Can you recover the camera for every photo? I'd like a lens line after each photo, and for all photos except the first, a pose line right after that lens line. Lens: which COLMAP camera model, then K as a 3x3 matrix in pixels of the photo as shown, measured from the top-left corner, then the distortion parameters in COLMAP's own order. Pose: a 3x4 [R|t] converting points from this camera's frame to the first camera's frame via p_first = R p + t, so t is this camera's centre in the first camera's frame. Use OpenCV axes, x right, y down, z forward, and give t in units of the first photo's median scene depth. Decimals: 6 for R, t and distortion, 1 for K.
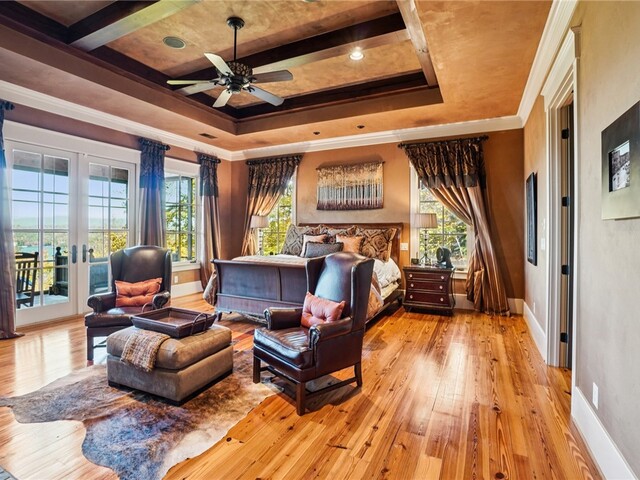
lens RADIAL K [[322.1, 0, 317.1], [0, 322.1, 235.1], [0, 0, 1]] dist [-0.049575, 0.014804]
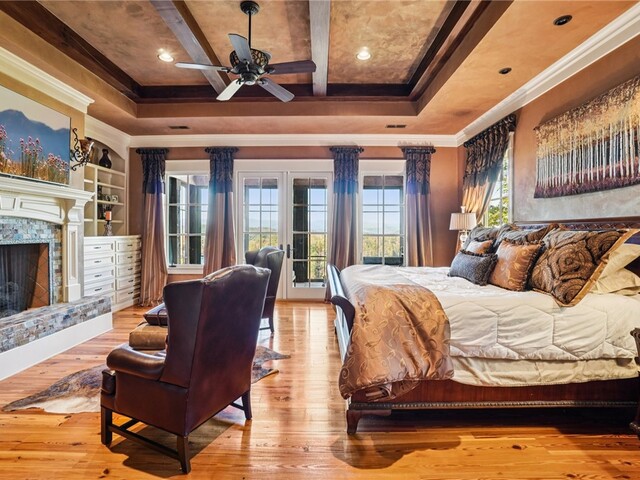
lens RADIAL K [[322.1, 0, 320.0], [0, 322.1, 236.9], [0, 0, 1]] dist [-0.049575, 0.014804]
pose [[0.453601, 0.011286, -0.891133, 0.355581], [-0.017168, 0.999845, 0.003924, -0.003656], [0.891039, 0.013519, 0.453724, 0.414080]]
